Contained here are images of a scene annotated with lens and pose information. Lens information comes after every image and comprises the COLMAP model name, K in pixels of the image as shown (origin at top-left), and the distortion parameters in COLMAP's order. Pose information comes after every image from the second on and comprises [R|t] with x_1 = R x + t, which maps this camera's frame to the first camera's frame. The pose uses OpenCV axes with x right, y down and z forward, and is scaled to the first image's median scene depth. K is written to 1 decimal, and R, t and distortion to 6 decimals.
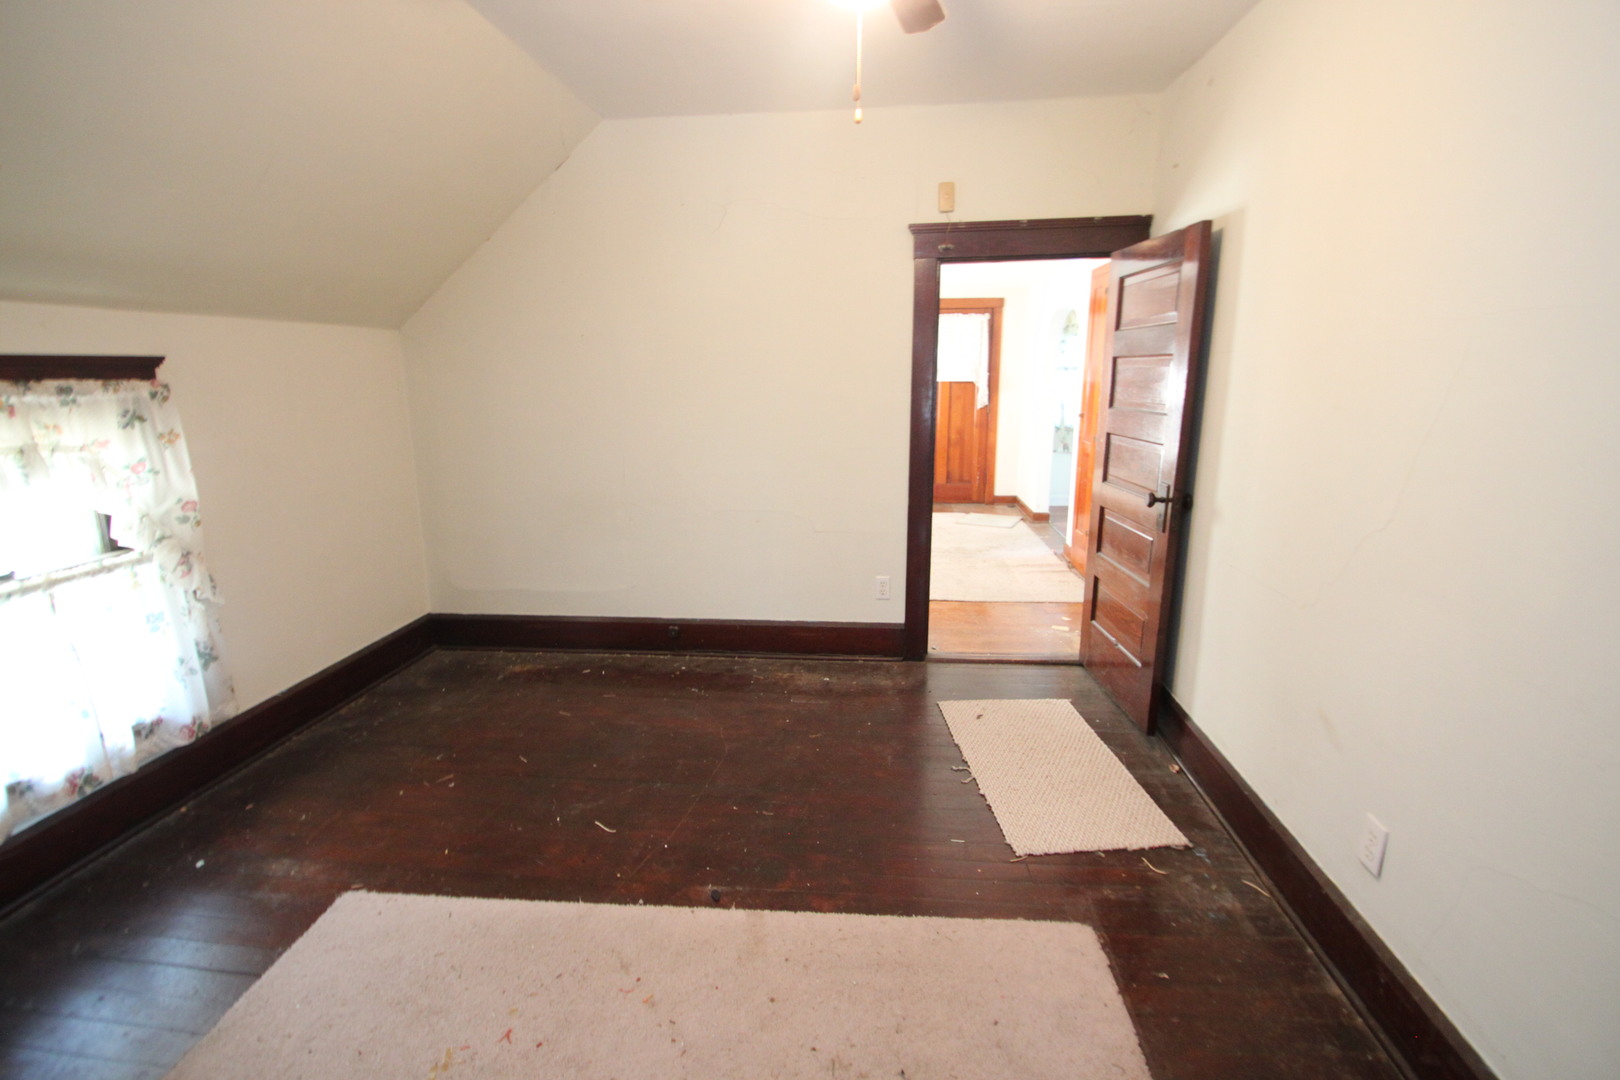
lens RADIAL K [[748.6, 0, 809.2], [0, 748.6, 526.6], [0, 0, 1]] dist [0.017841, -0.020200]
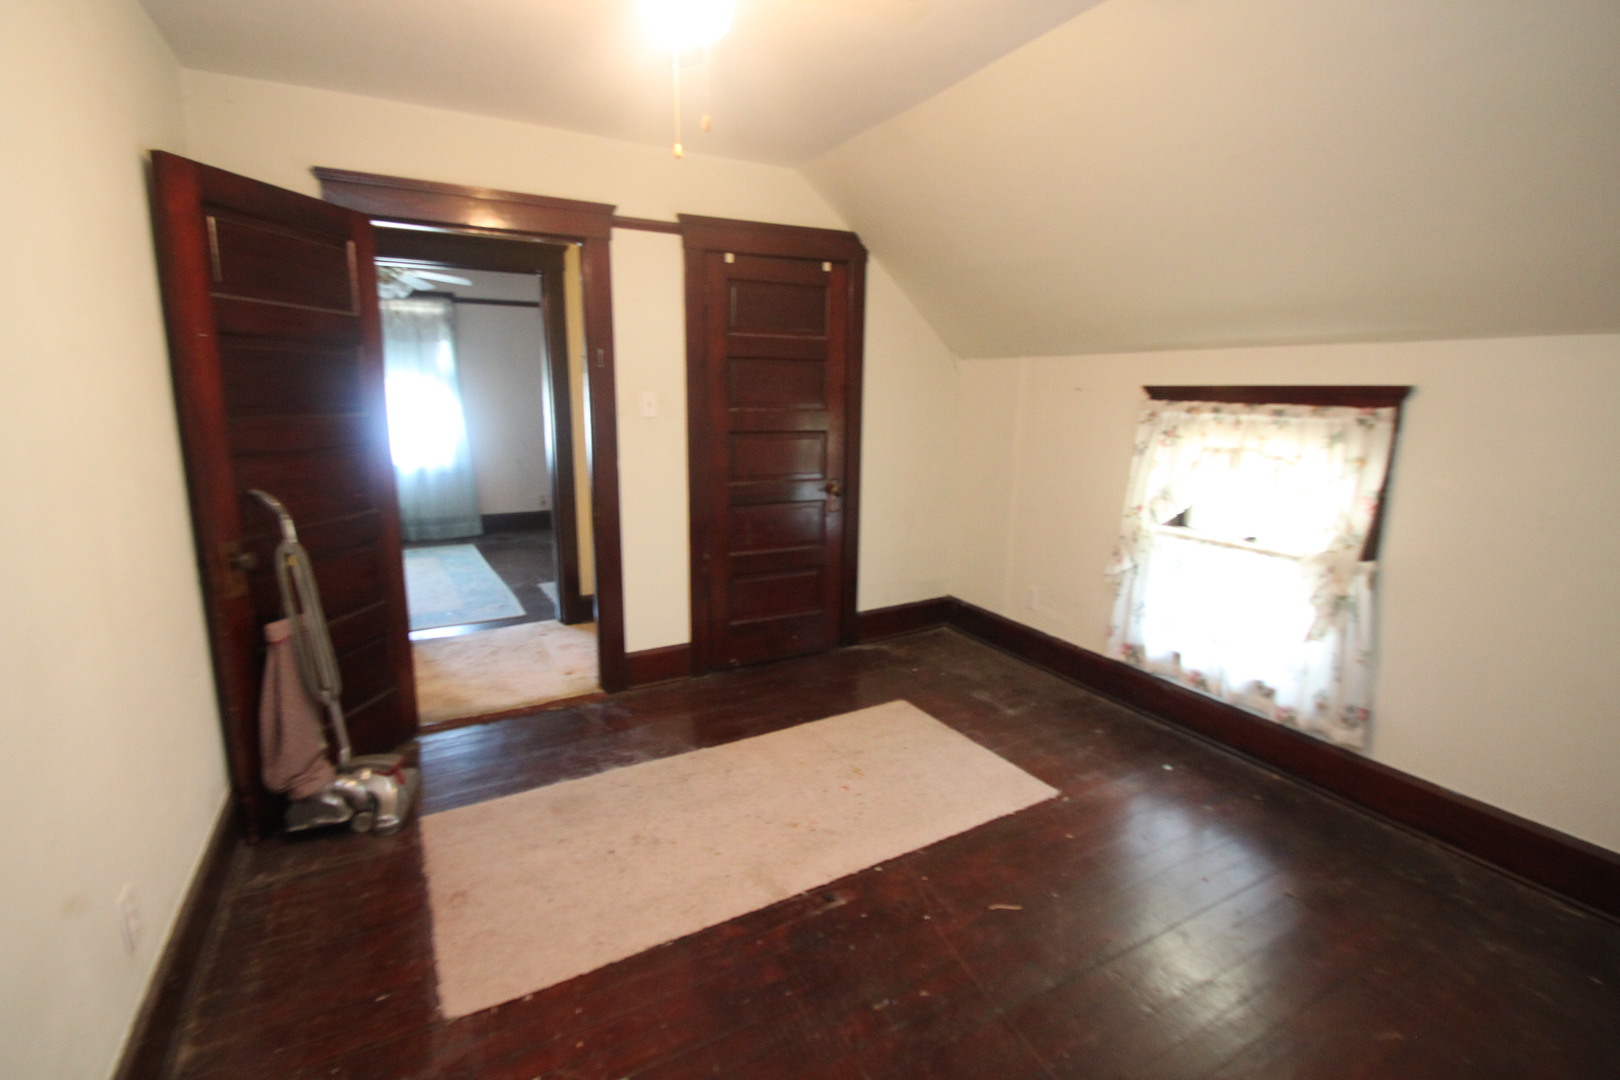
lens RADIAL K [[748.6, 0, 809.2], [0, 748.6, 526.6], [0, 0, 1]] dist [0.017841, -0.020200]
pose [[-0.830866, 0.096070, -0.548116, 0.416174], [-0.117961, 0.932193, 0.342200, -0.340691], [0.543826, 0.348979, -0.763195, 1.582635]]
